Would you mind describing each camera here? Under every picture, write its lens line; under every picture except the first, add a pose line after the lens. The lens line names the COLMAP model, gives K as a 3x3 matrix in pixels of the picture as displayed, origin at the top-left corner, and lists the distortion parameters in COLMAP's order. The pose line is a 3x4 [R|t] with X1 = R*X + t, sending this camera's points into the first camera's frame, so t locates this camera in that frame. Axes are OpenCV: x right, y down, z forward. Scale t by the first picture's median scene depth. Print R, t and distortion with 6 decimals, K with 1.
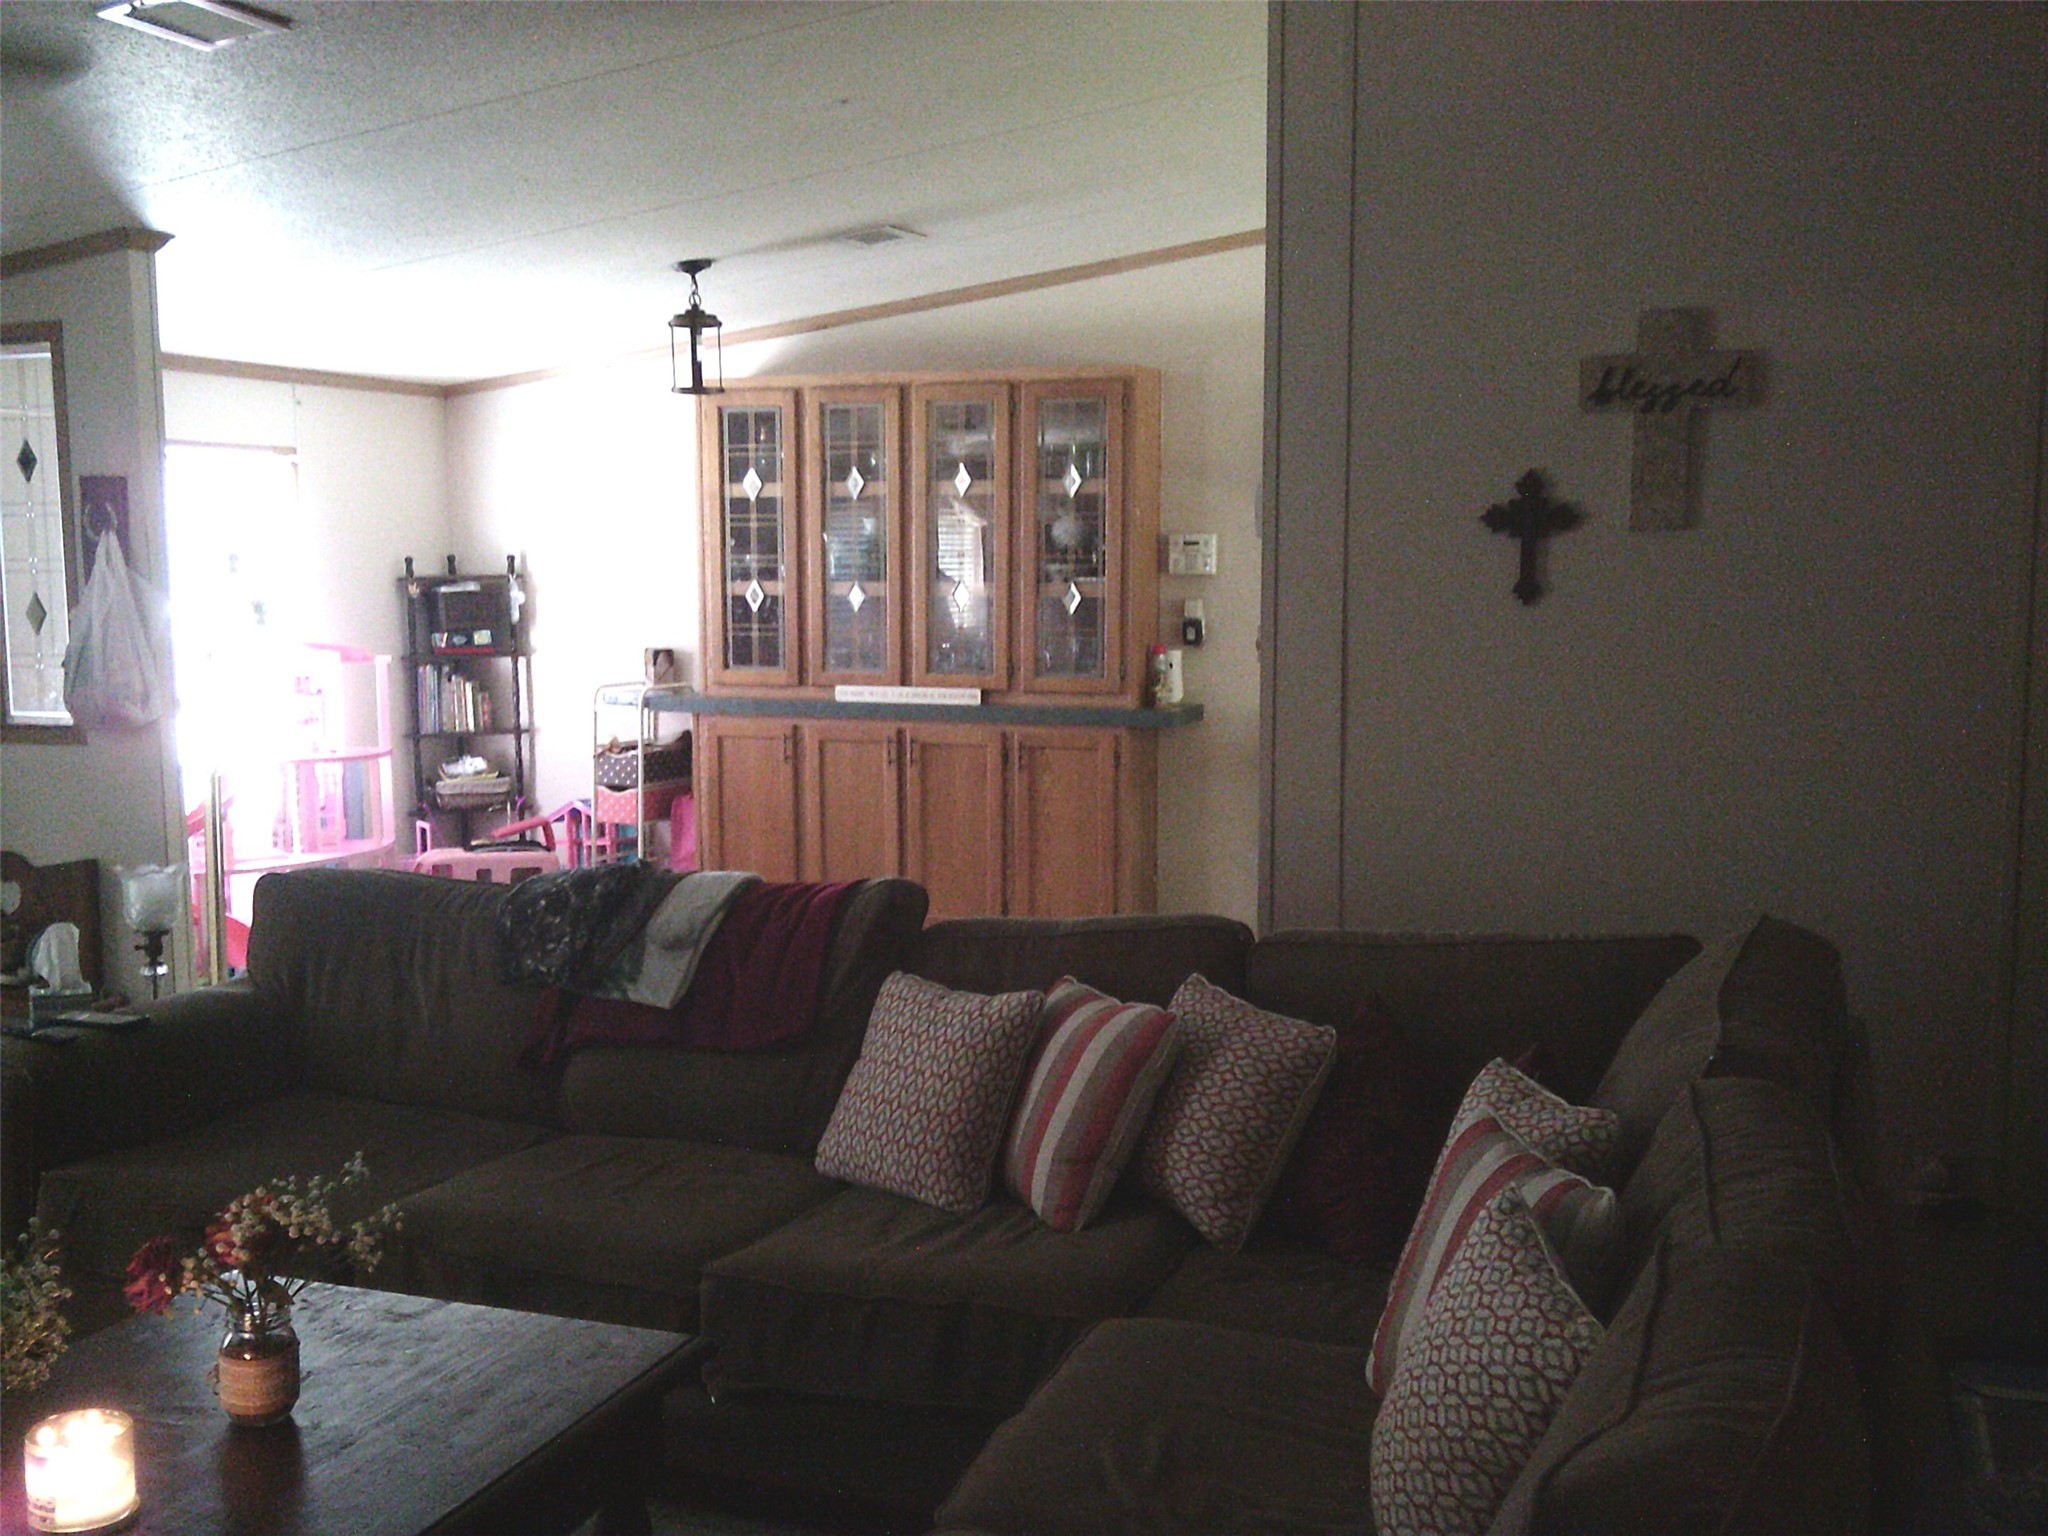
lens RADIAL K [[2091.7, 0, 1026.6], [0, 2091.7, 782.6], [0, 0, 1]] dist [0.053315, 0.000000]
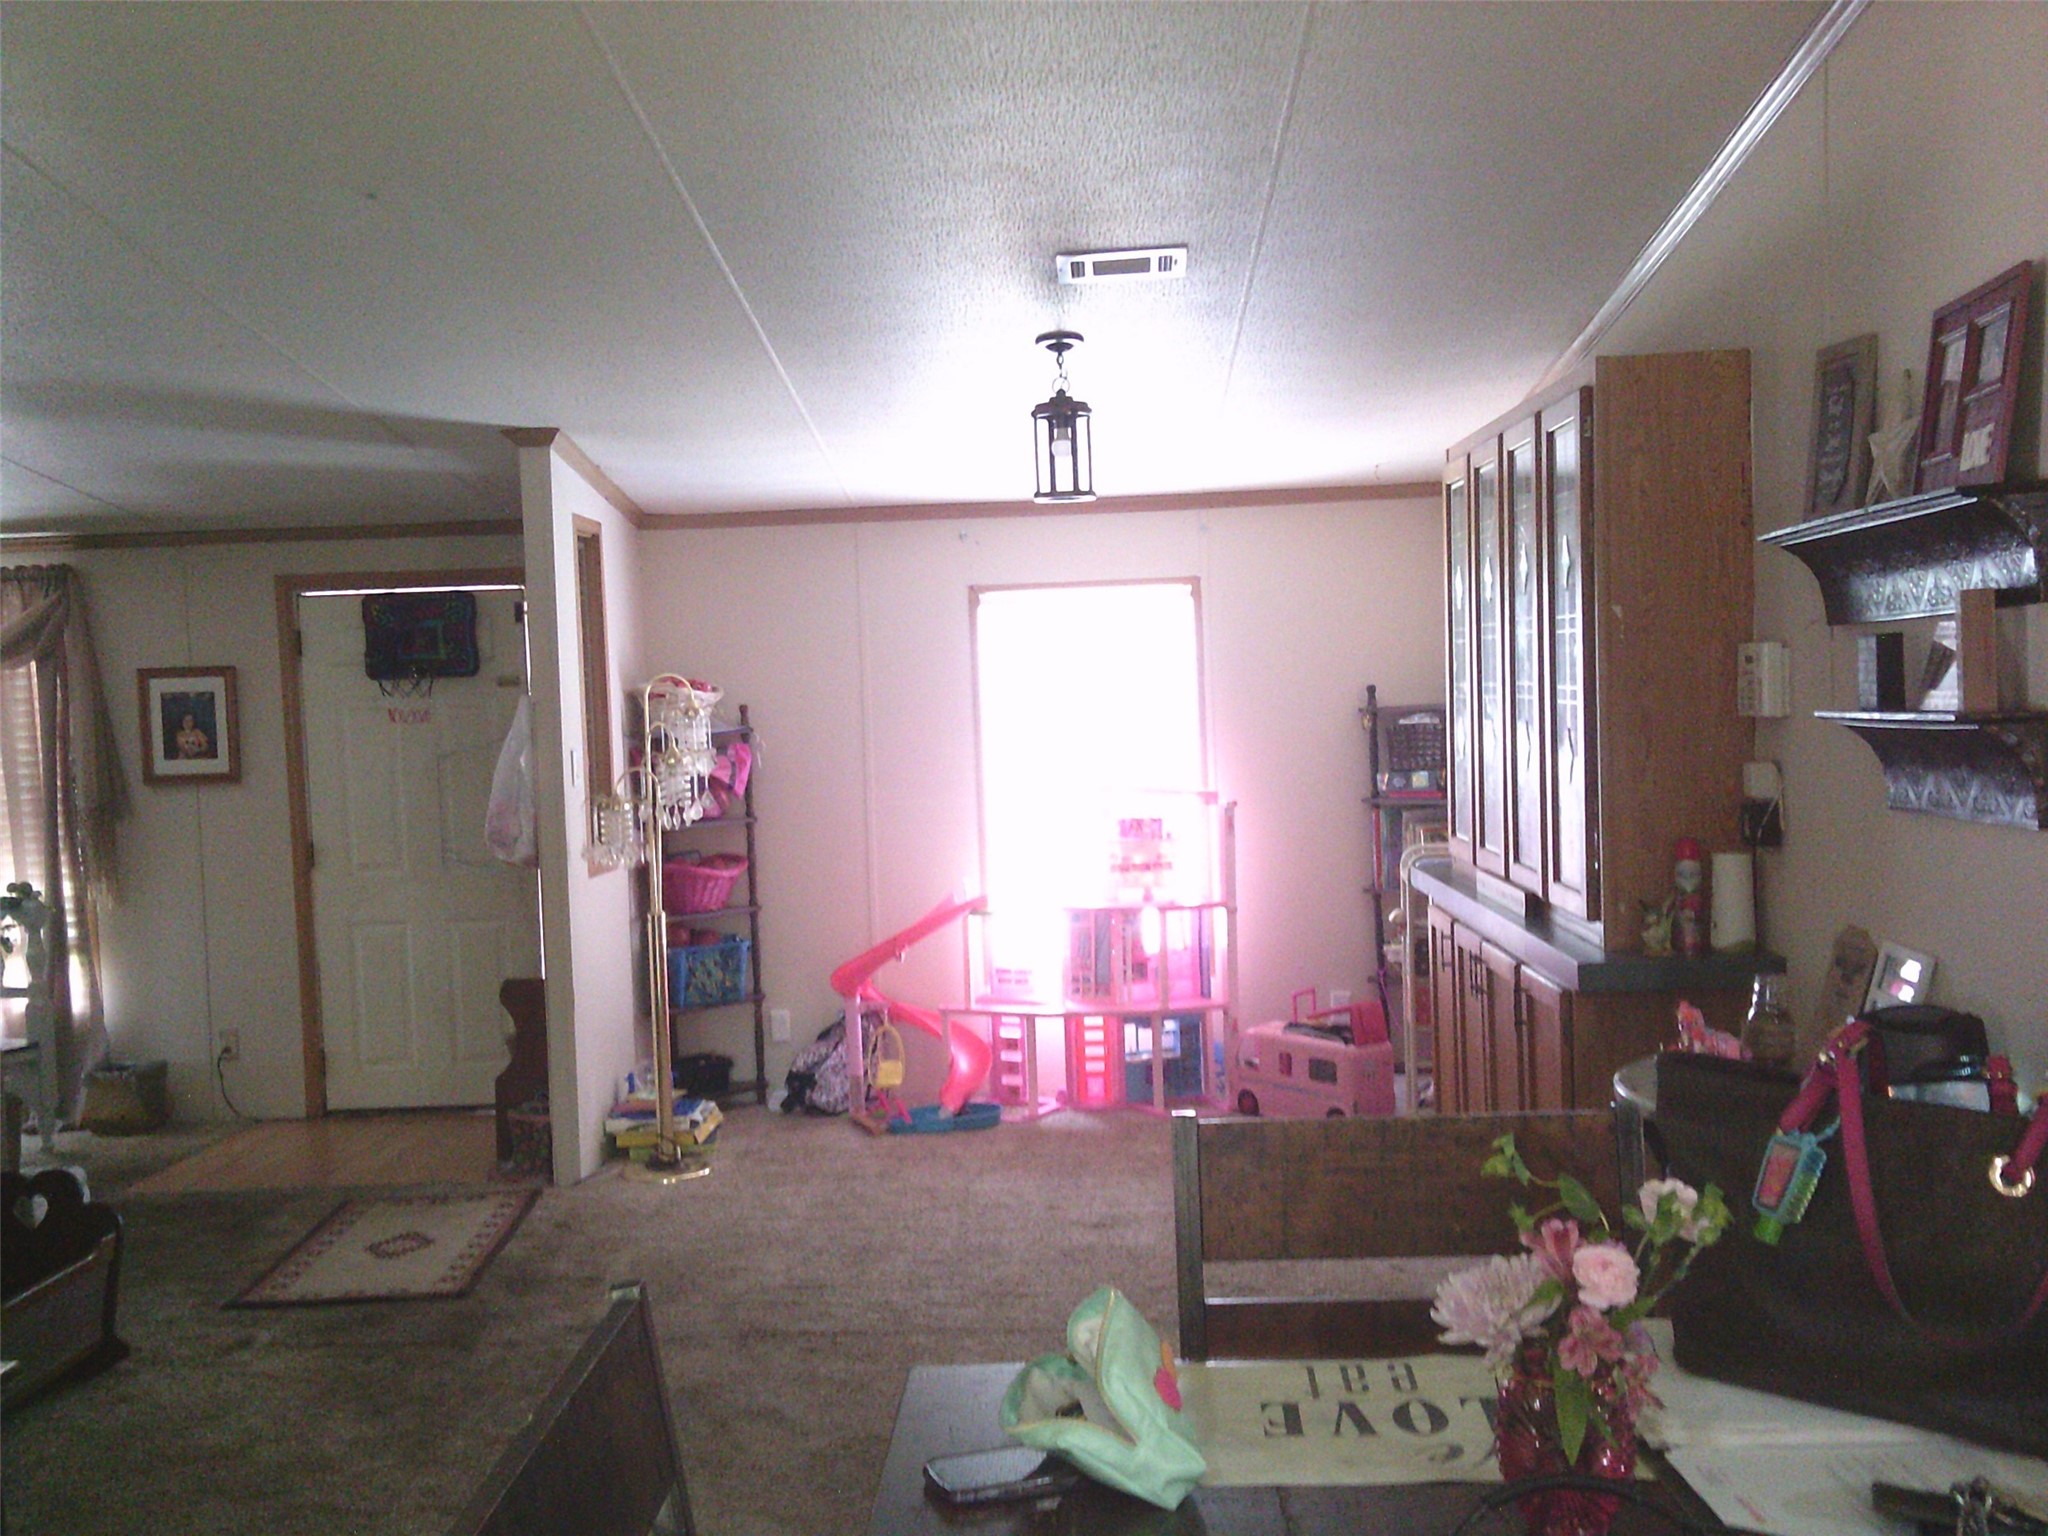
lens RADIAL K [[2091.7, 0, 1034.7], [0, 2091.7, 774.5], [0, 0, 1]] dist [0.053315, 0.000000]
pose [[0.337419, 0.033554, -0.940756, 0.539336], [-0.069327, 0.997536, 0.010714, -0.078881], [0.938798, 0.061605, 0.338914, 0.649464]]
